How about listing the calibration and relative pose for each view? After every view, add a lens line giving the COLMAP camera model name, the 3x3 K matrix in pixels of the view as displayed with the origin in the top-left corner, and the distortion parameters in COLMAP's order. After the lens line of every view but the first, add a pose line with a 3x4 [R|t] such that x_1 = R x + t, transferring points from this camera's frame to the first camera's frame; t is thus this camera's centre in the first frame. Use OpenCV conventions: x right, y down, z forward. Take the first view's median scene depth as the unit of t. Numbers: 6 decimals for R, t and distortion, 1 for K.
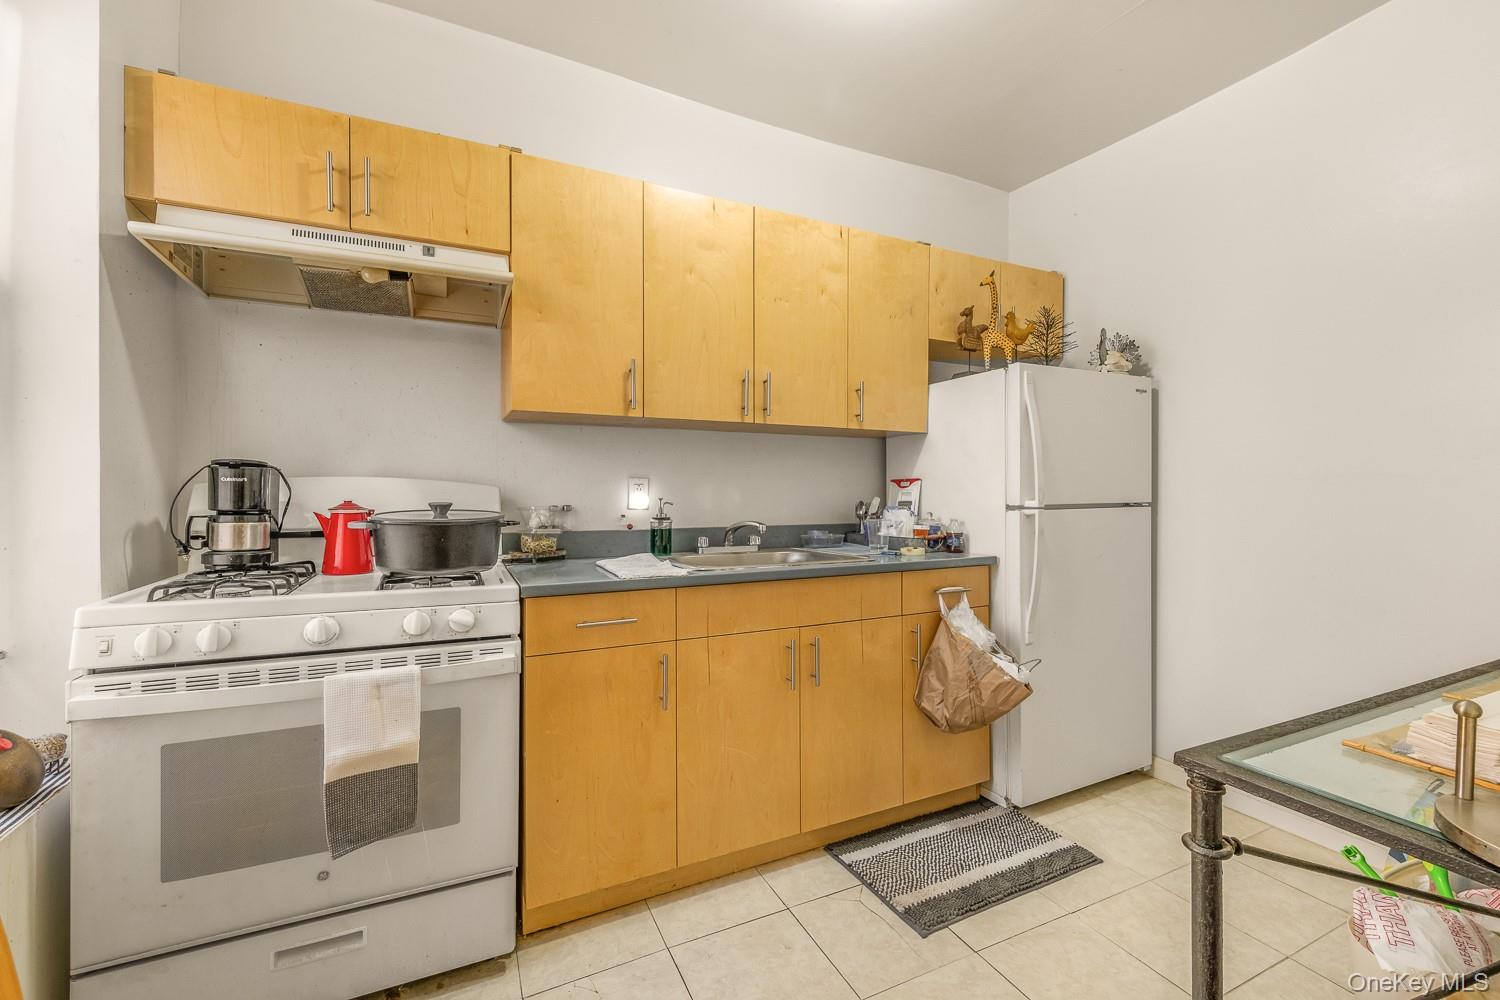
lens RADIAL K [[601.0, 0, 754.4], [0, 601.0, 498.6], [0, 0, 1]] dist [0.000275, 0.000154]
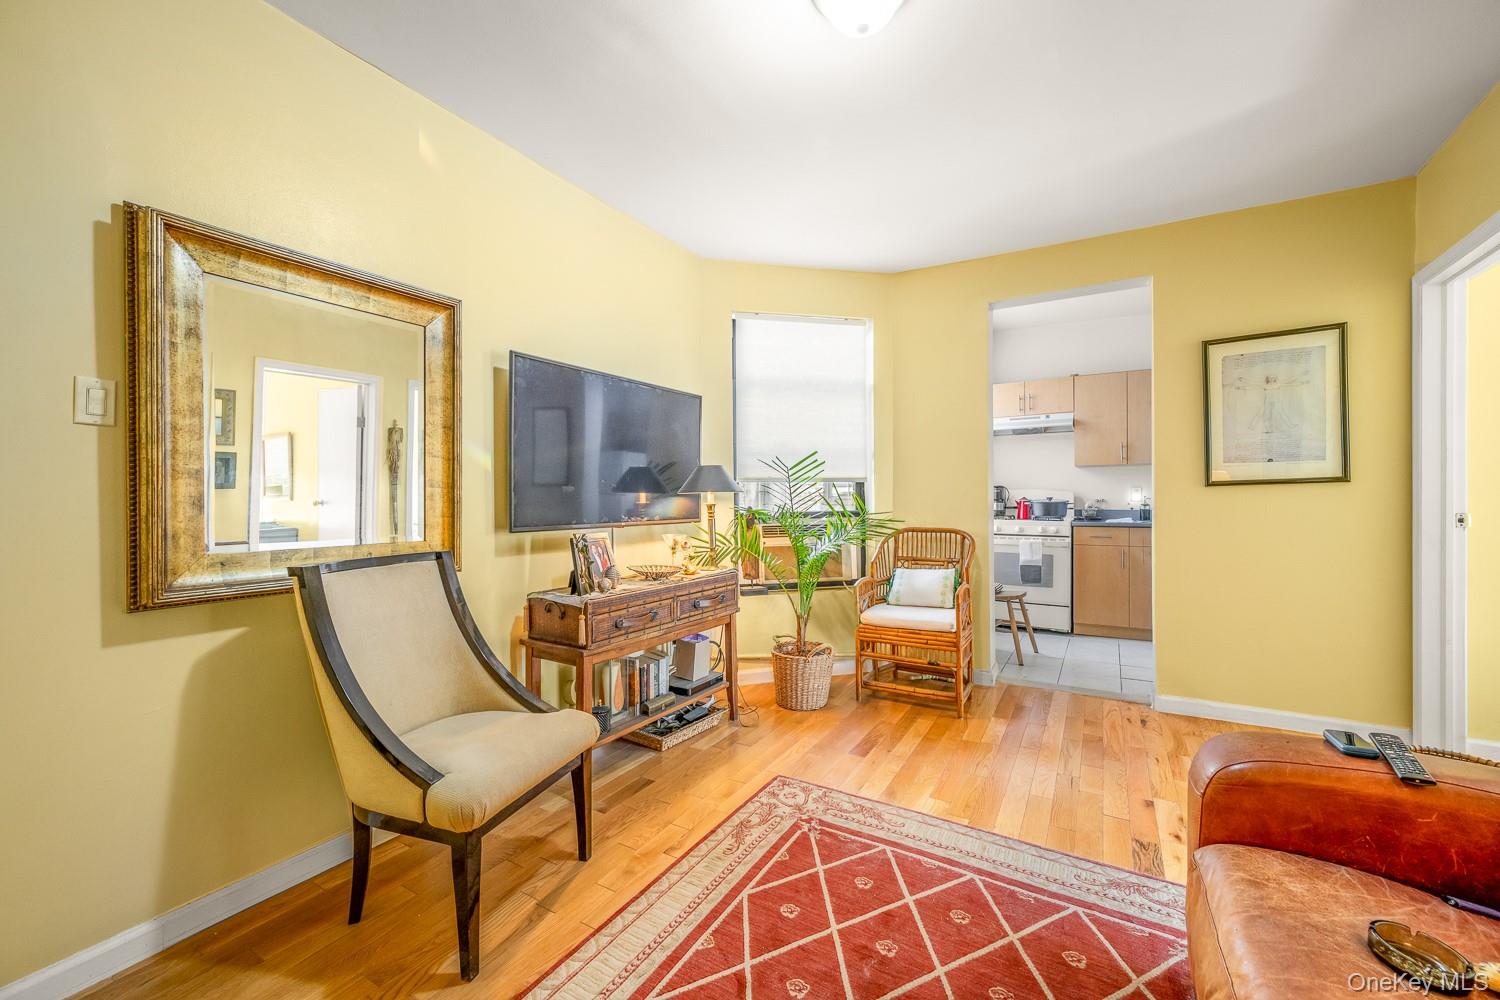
lens RADIAL K [[601.0, 0, 754.4], [0, 601.0, 498.6], [0, 0, 1]] dist [0.000275, 0.000154]
pose [[0.536682, -0.001544, -0.843783, 1.434536], [-0.006818, 0.999958, -0.006166, 0.046242], [0.843757, 0.009063, 0.536648, -2.207321]]
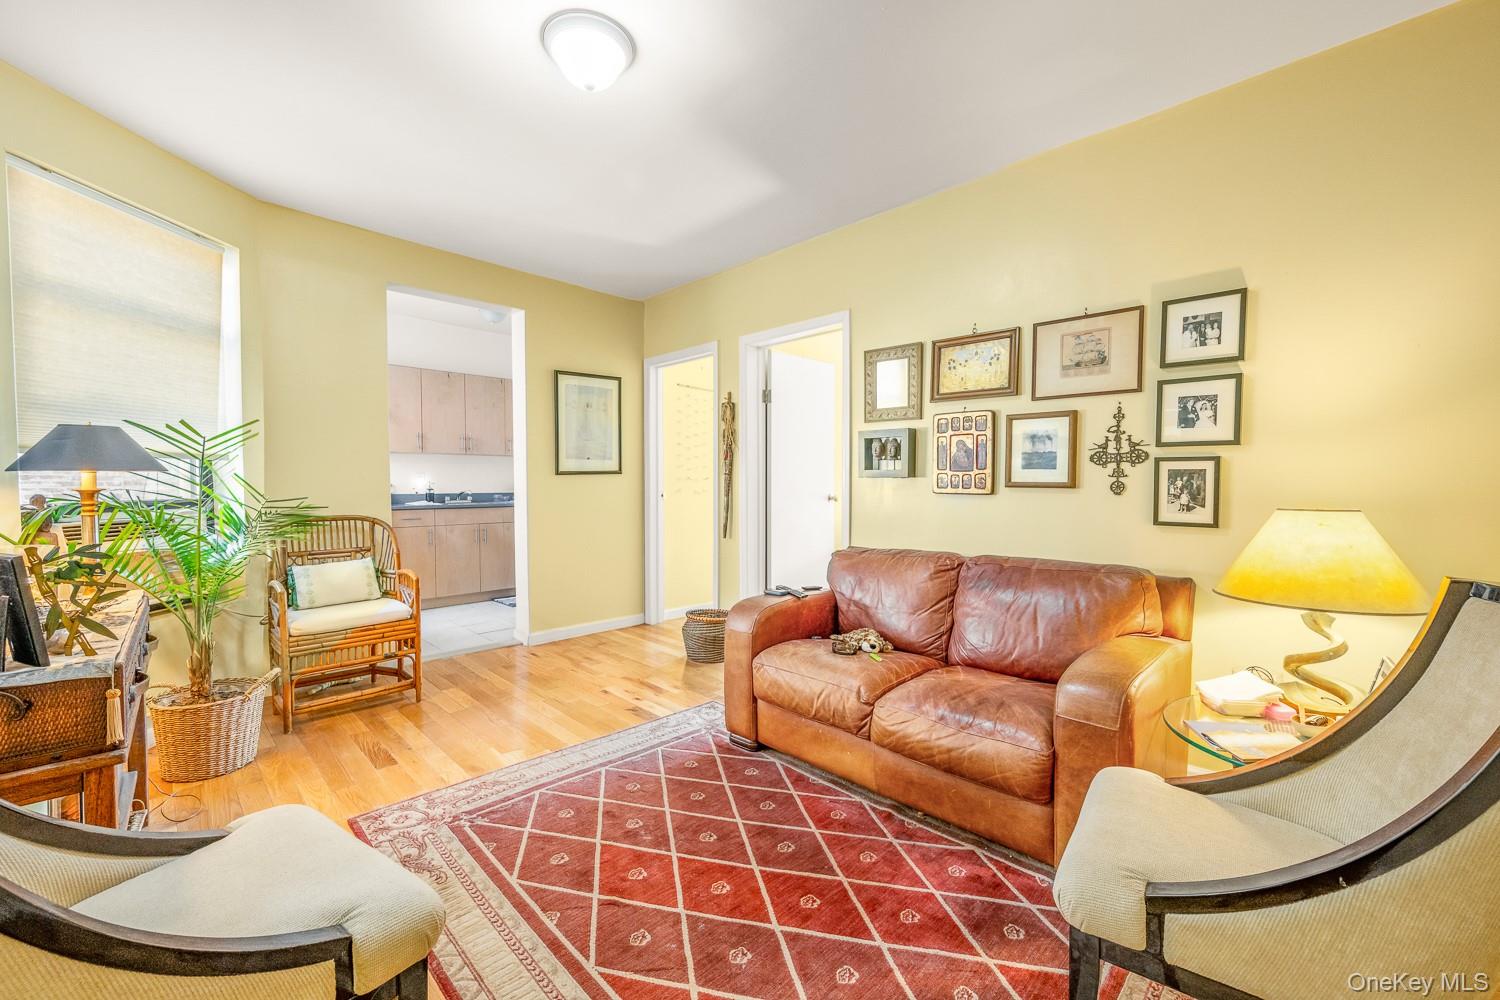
lens RADIAL K [[601.0, 0, 754.4], [0, 601.0, 498.6], [0, 0, 1]] dist [0.000275, 0.000154]
pose [[0.950536, -0.006509, 0.310547, 0.545830], [0.002588, 0.999912, 0.013036, 0.058133], [-0.310604, -0.011588, 0.950469, -2.807955]]
